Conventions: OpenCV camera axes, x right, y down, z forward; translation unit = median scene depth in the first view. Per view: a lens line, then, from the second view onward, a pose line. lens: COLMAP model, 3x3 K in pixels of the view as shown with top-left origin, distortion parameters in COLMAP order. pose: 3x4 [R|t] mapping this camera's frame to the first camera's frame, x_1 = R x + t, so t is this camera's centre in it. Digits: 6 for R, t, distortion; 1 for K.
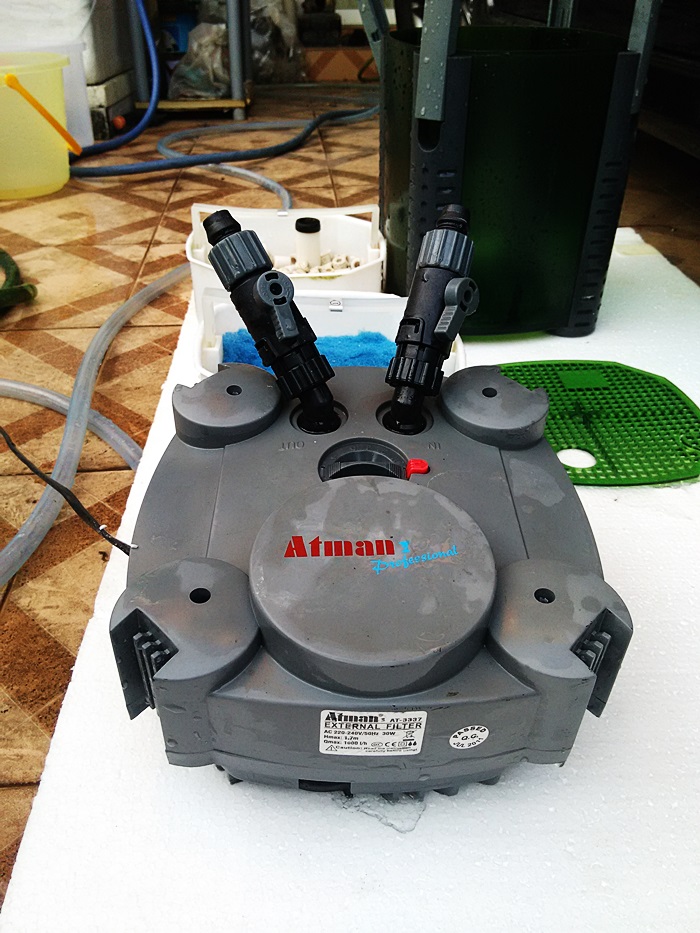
lens RADIAL K [[740.2, 0, 355.1], [0, 740.2, 459.5], [0, 0, 1]] dist [0.075147, -0.116485]
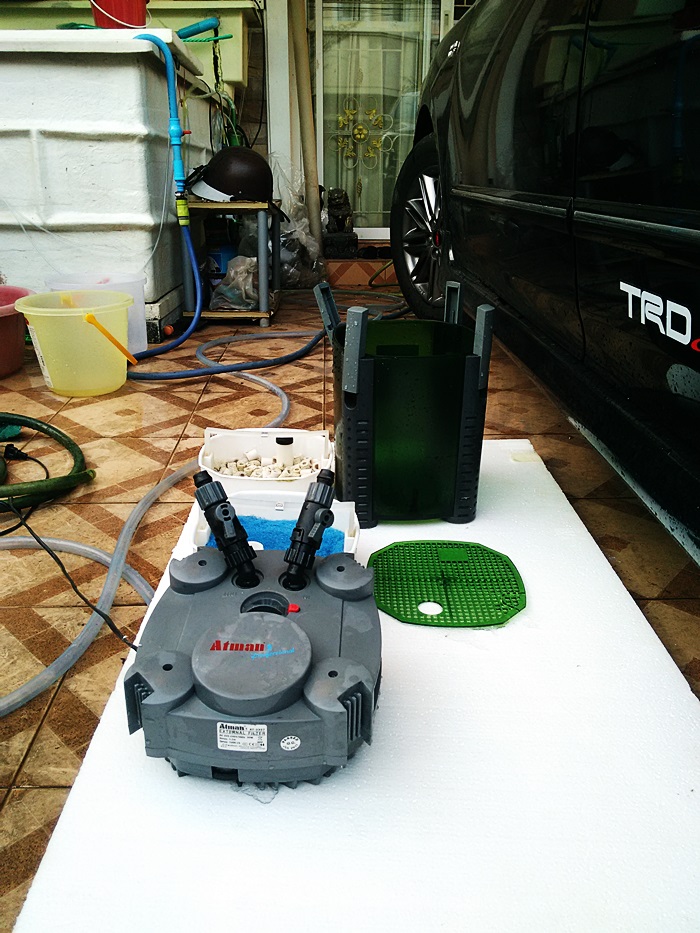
lens RADIAL K [[727.1, 0, 351.8], [0, 727.1, 467.6], [0, 0, 1]] dist [0.087620, -0.052923]
pose [[0.998561, 0.029942, -0.044494, 0.196797], [-0.037580, 0.982542, -0.182205, -0.006440], [0.038262, 0.183615, 0.982253, -0.572192]]
